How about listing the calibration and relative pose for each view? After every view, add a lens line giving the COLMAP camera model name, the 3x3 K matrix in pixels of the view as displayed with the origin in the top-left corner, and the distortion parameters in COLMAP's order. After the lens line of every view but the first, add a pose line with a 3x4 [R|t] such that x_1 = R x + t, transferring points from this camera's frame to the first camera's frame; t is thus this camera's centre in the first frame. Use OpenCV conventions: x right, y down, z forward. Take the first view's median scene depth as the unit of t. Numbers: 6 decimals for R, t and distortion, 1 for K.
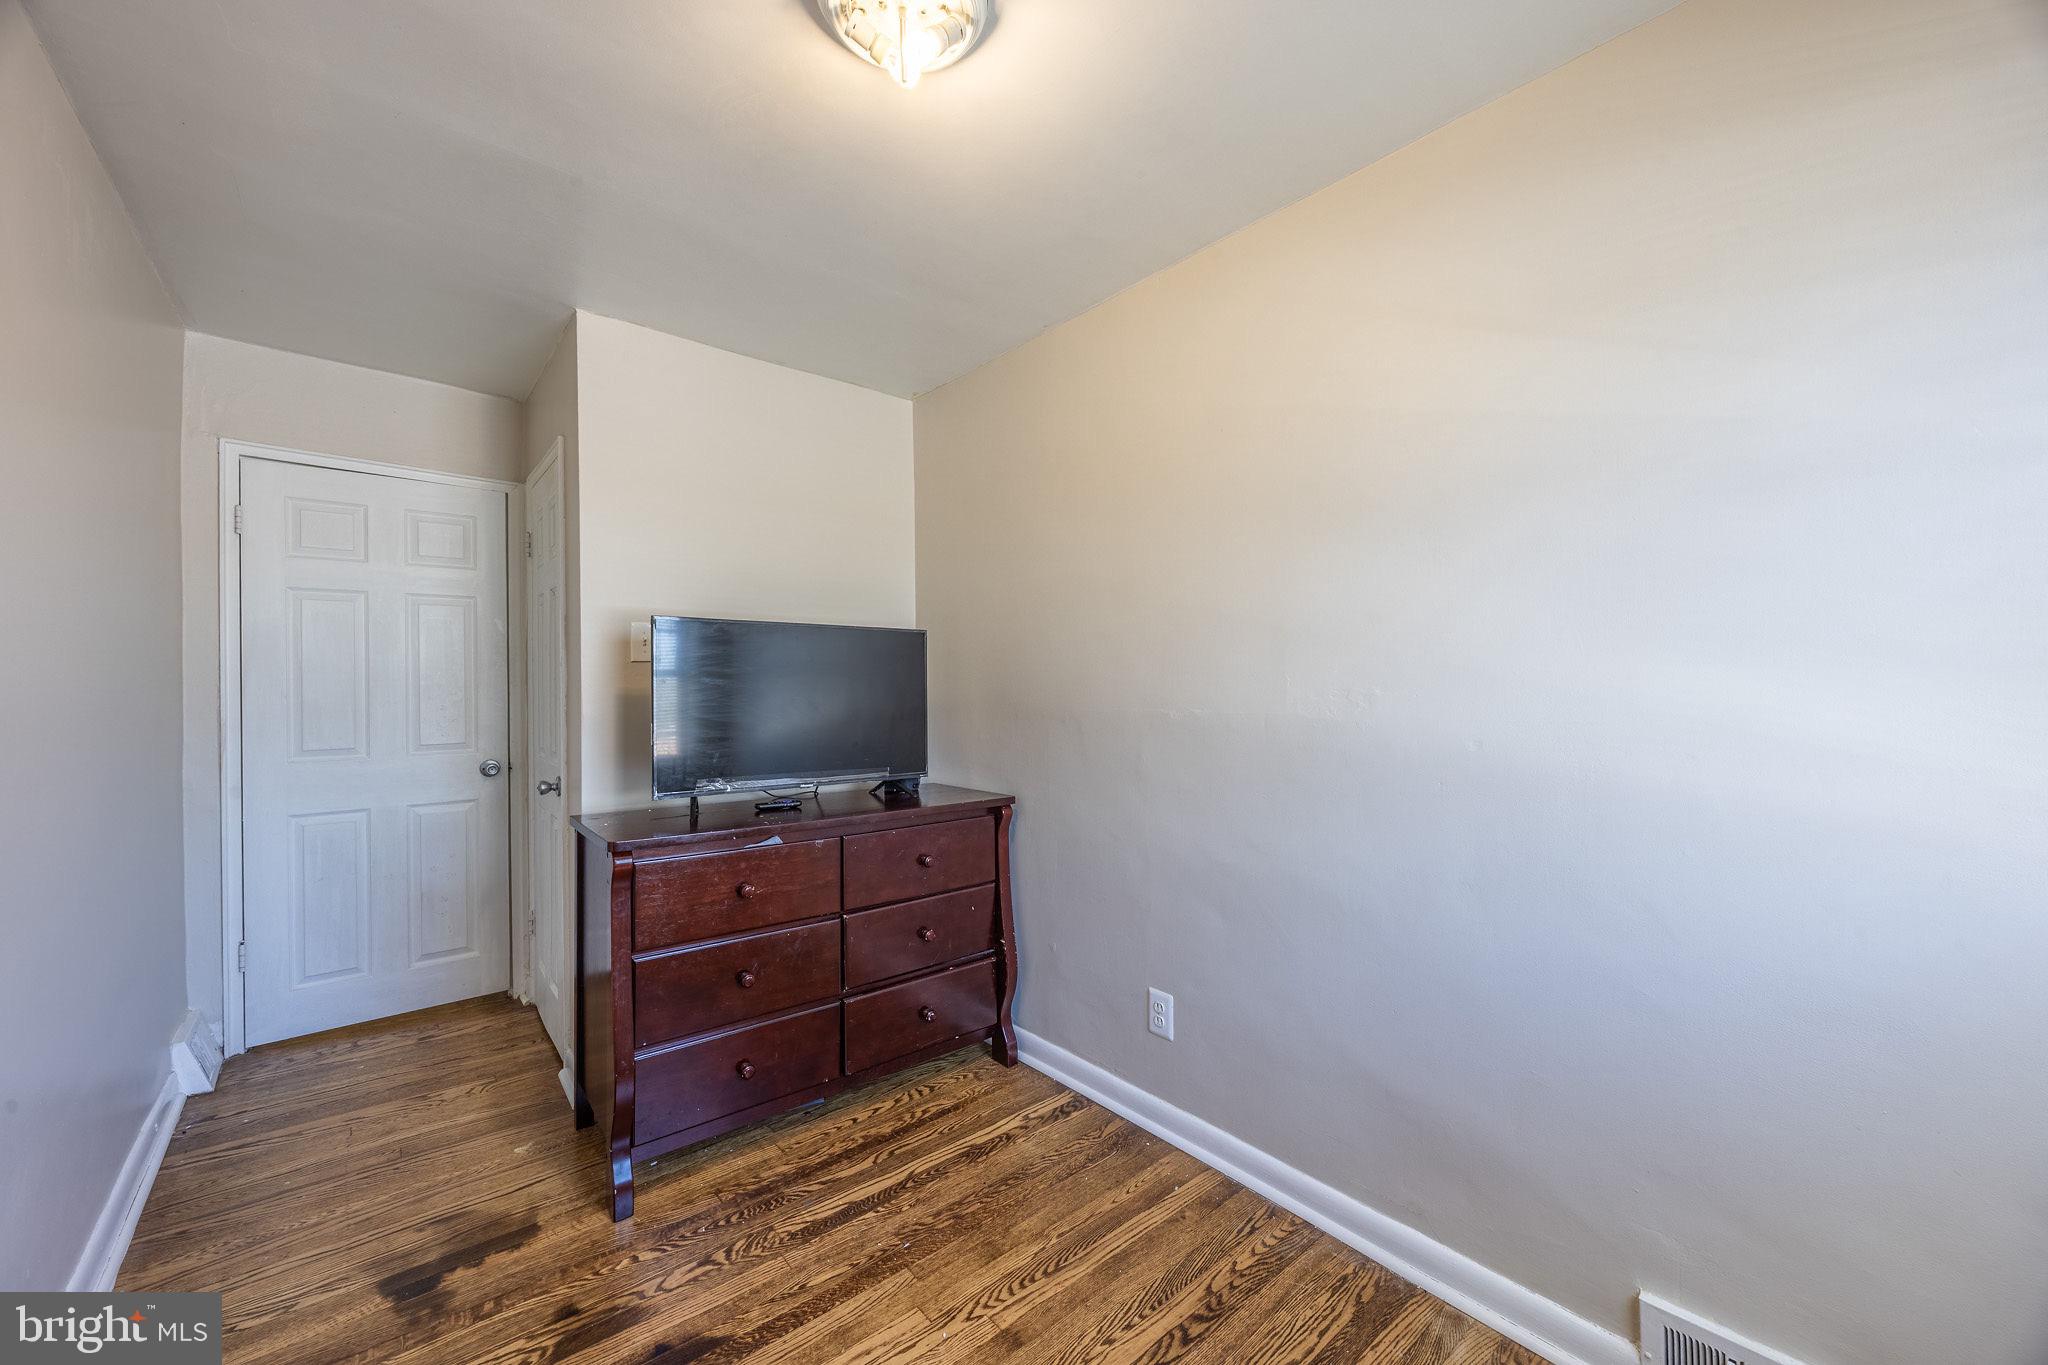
lens RADIAL K [[775.0, 0, 1017.1], [0, 775.0, 679.6], [0, 0, 1]] dist [-0.005305, 0.000772]
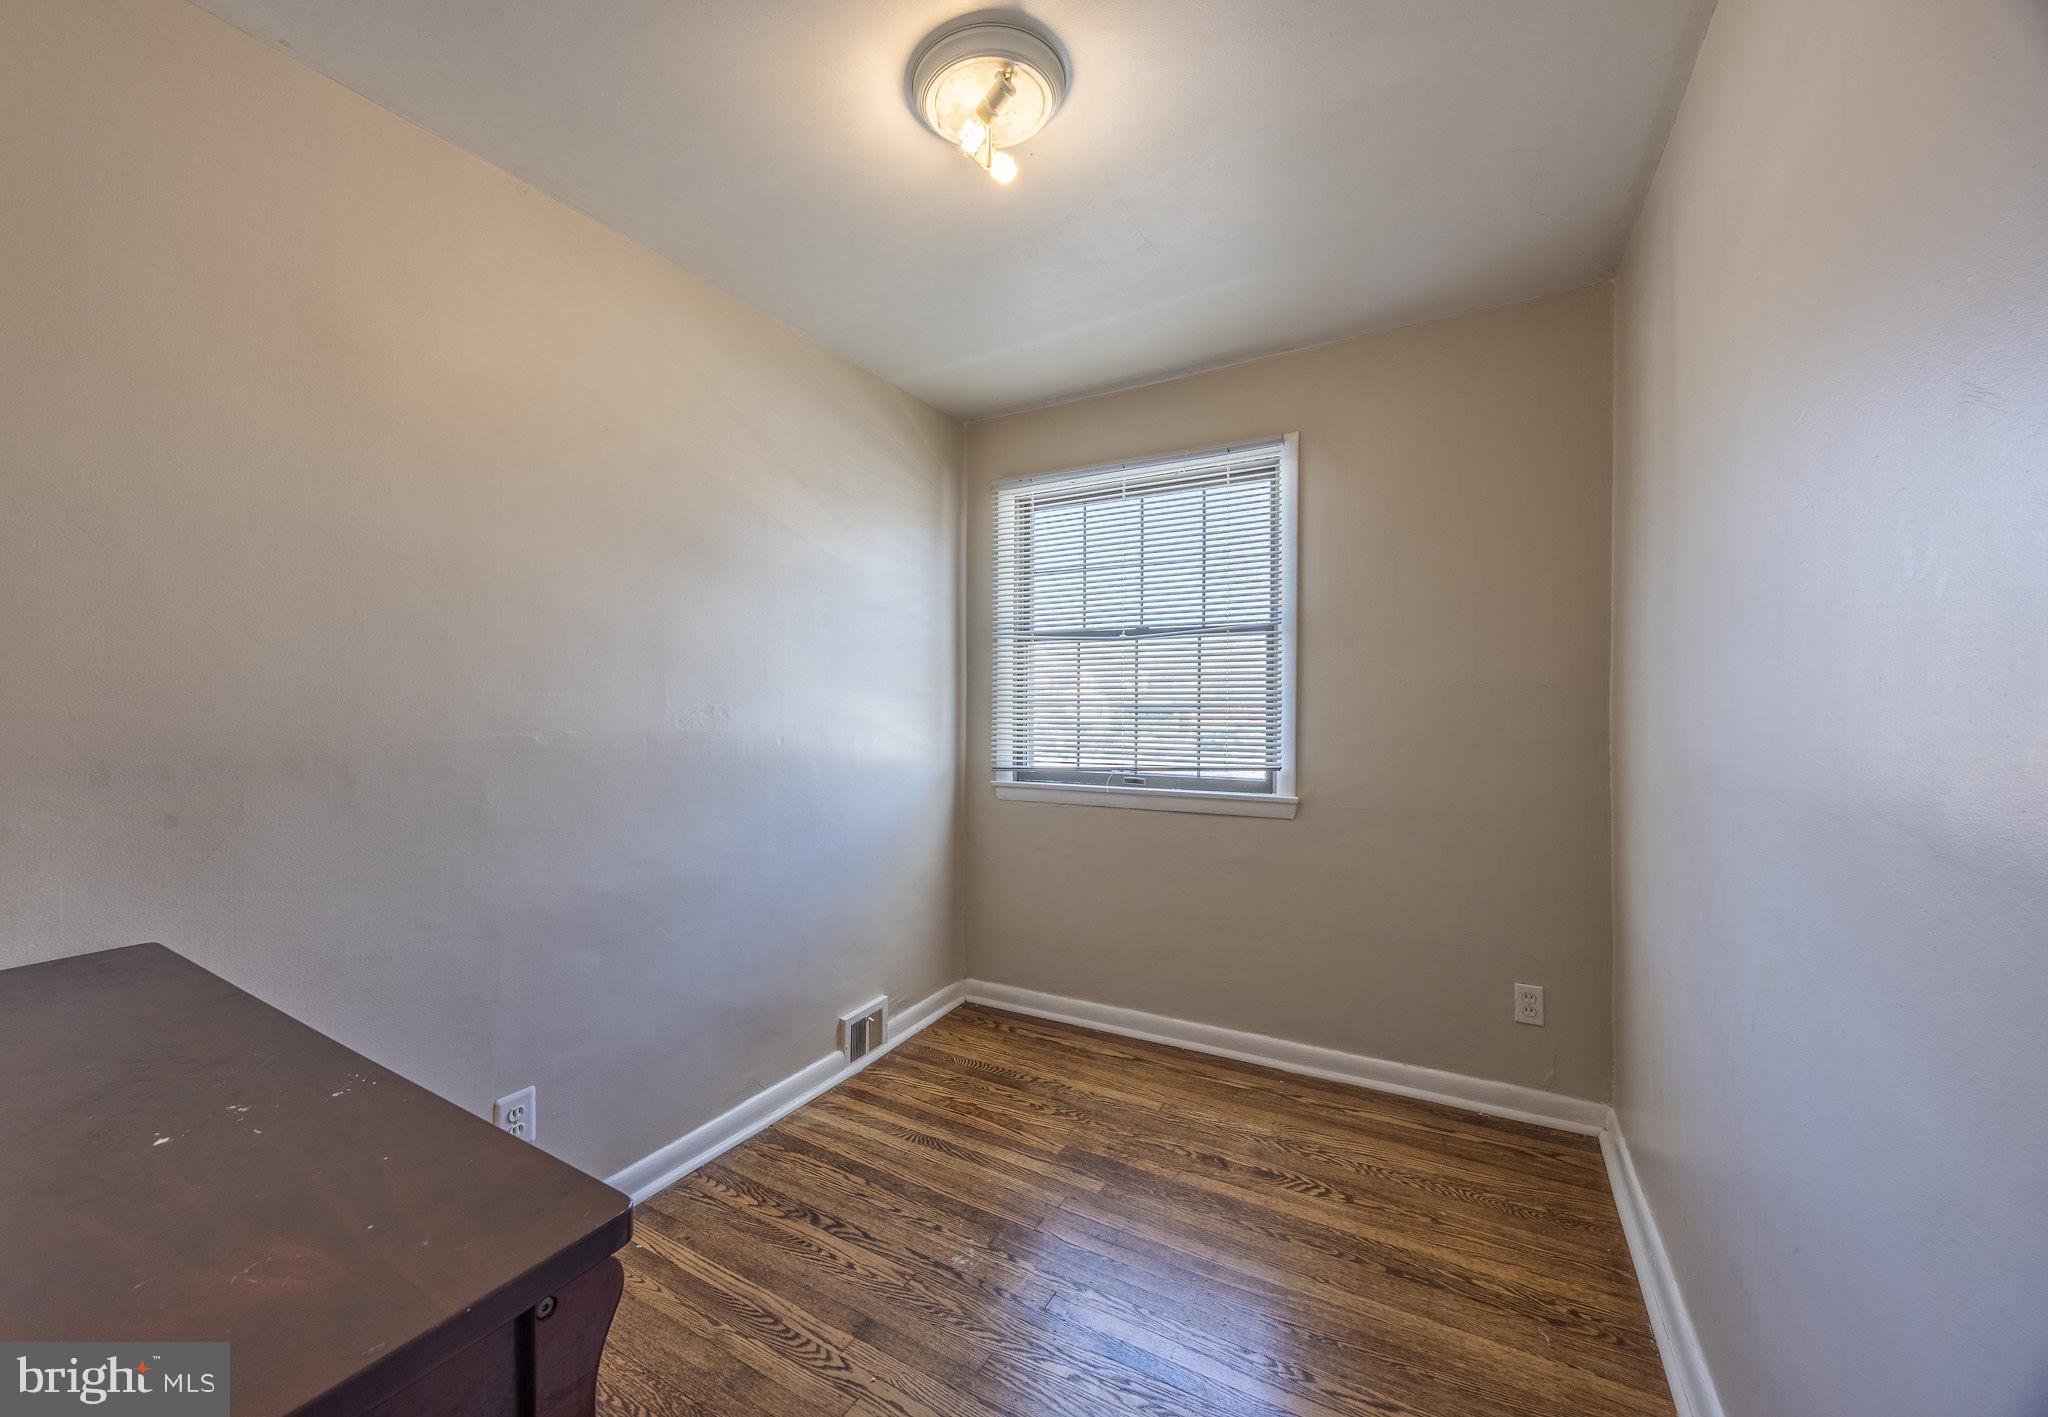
lens RADIAL K [[789.6, 0, 987.3], [0, 789.6, 709.9], [0, 0, 1]] dist [-0.000807, -0.000030]
pose [[-0.324254, -0.007641, 0.945939, -0.988768], [-0.002059, 0.999971, 0.007372, 0.010370], [-0.945968, 0.000442, -0.324261, 1.104396]]
